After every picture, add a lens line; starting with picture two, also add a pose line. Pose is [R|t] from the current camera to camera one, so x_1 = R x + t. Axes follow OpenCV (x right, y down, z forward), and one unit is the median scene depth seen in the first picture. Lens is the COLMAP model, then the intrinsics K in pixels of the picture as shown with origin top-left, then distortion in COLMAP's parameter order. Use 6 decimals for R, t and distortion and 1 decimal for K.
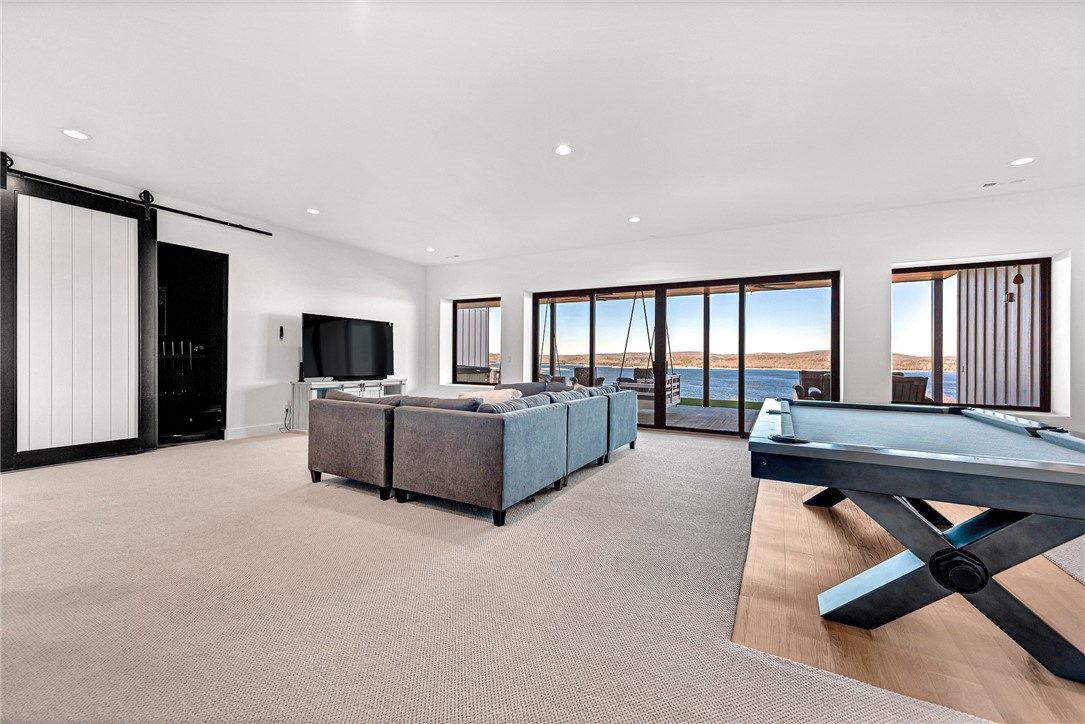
lens RADIAL K [[434.0, 0, 540.3], [0, 434.0, 361.5], [0, 0, 1]] dist [0.010944, -0.002032]
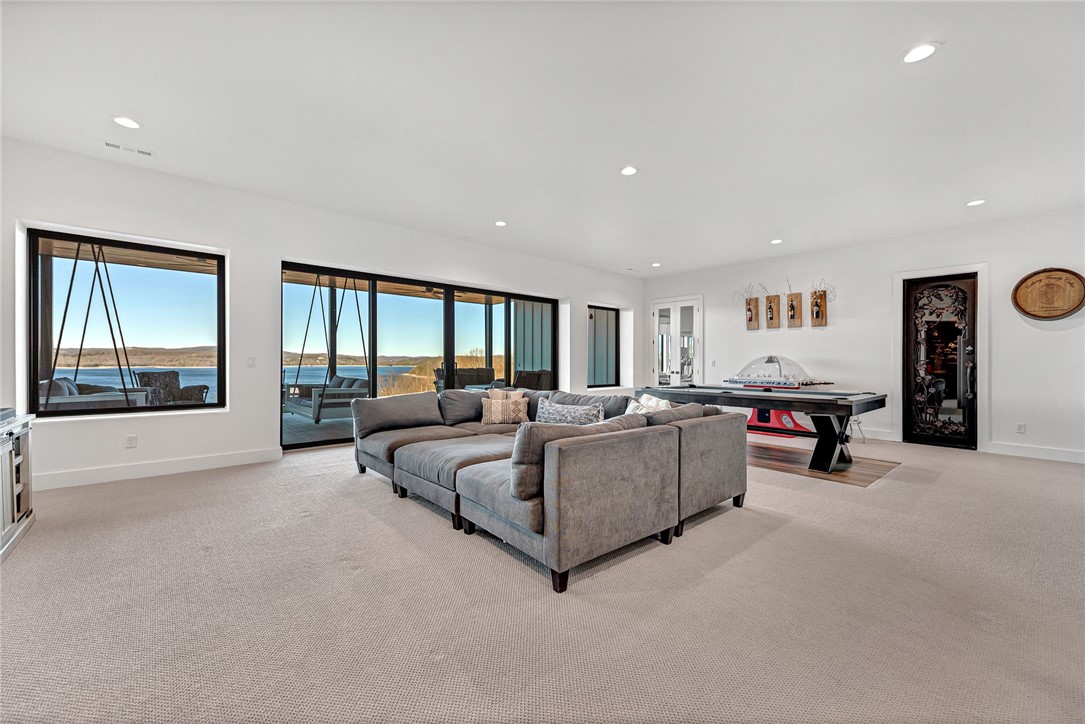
lens RADIAL K [[434.0, 0, 545.1], [0, 434.0, 358.8], [0, 0, 1]] dist [0.010944, -0.002032]
pose [[0.328960, -0.005766, 0.944326, -0.417435], [0.003293, 0.999982, 0.004959, -0.009969], [-0.944338, 0.001479, 0.328973, 0.333115]]
